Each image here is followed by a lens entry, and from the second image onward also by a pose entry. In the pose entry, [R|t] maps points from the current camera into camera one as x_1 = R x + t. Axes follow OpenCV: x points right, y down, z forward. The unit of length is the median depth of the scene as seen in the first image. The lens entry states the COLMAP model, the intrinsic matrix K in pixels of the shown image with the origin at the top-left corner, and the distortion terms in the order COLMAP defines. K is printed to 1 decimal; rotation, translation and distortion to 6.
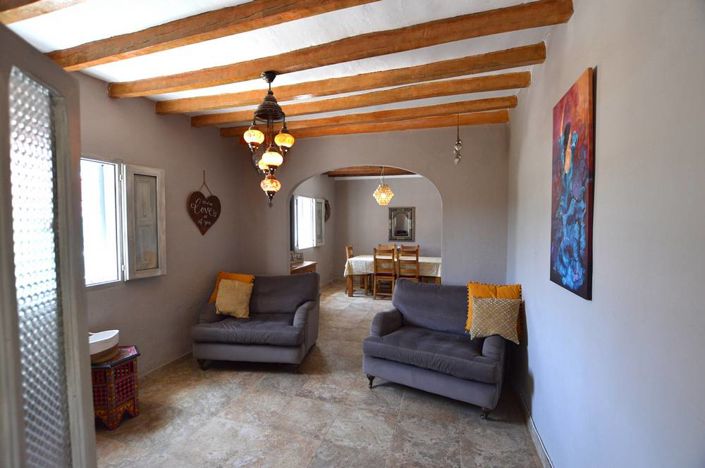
lens RADIAL K [[307.3, 0, 352.4], [0, 307.3, 233.4], [0, 0, 1]] dist [0.000273, 0.000094]
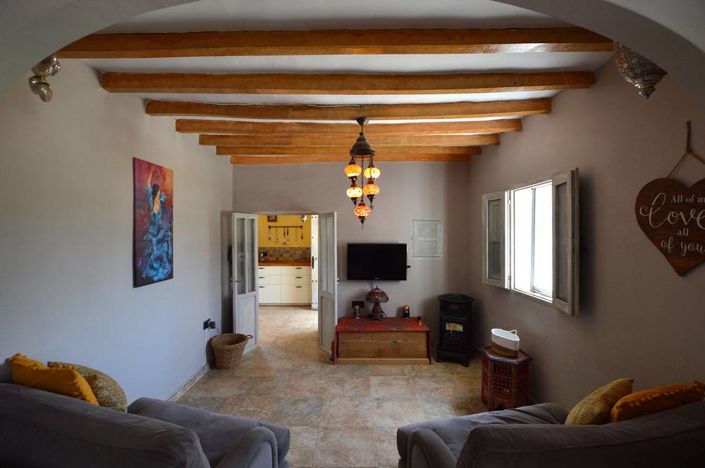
lens RADIAL K [[307.3, 0, 352.4], [0, 307.3, 235.6], [0, 0, 1]] dist [0.000273, 0.000094]
pose [[-0.957311, 0.006336, -0.288989, 0.129926], [-0.005687, 0.999153, 0.040745, -0.121362], [0.289003, 0.040649, -0.956465, 2.378724]]
